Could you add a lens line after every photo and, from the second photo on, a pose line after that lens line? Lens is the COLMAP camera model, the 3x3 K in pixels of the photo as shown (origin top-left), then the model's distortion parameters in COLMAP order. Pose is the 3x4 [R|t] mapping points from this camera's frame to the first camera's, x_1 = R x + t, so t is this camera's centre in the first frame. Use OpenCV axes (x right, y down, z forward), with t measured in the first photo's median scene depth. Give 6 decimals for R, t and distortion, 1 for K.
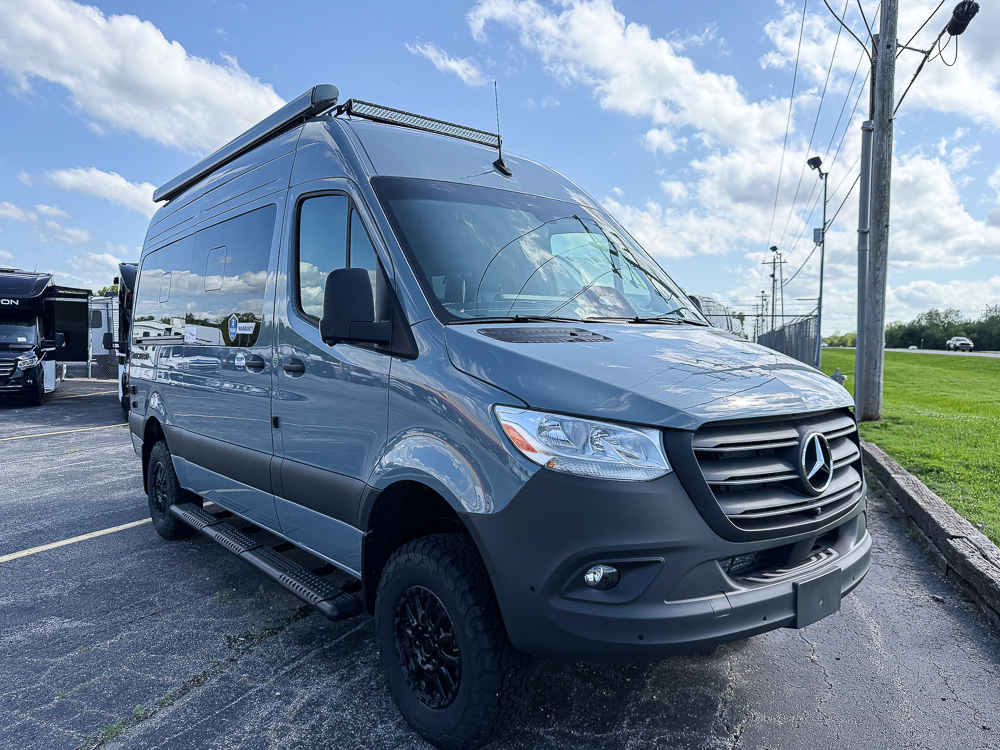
lens RADIAL K [[709.3, 0, 500.0], [0, 709.3, 375.0], [0, 0, 1]] dist [0.045455, -0.068752]
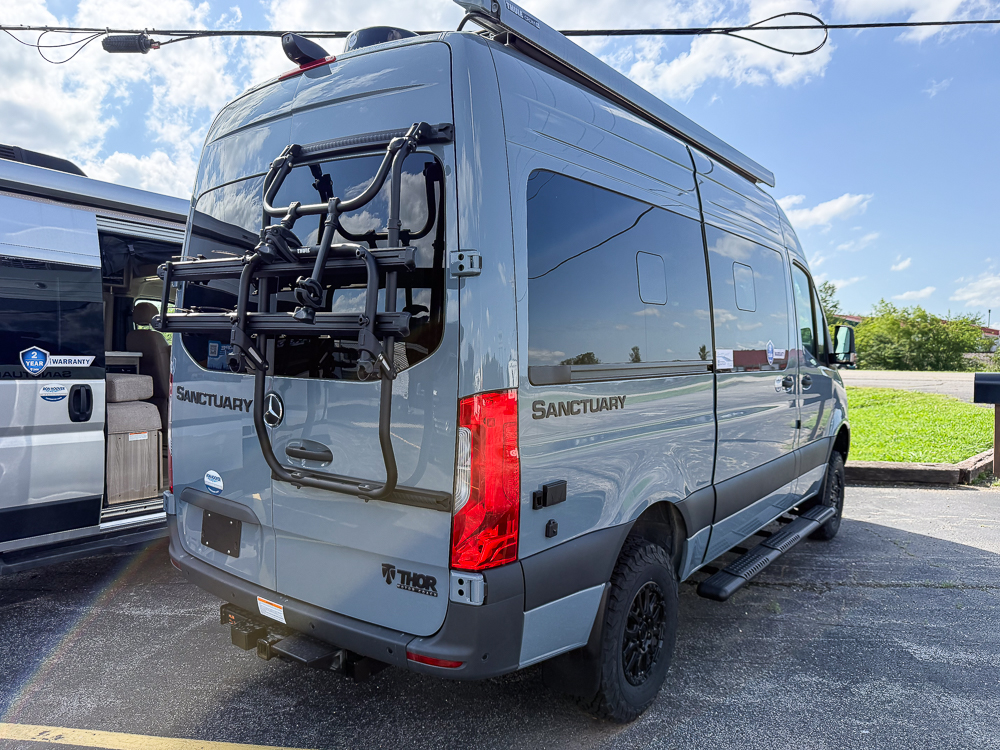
lens RADIAL K [[709.3, 0, 500.0], [0, 709.3, 375.0], [0, 0, 1]] dist [0.045455, -0.068752]
pose [[-0.238546, -0.049714, 0.969858, -1.287722], [0.022861, 0.998125, 0.056786, -0.100883], [-0.970862, 0.035718, -0.236963, 1.615637]]
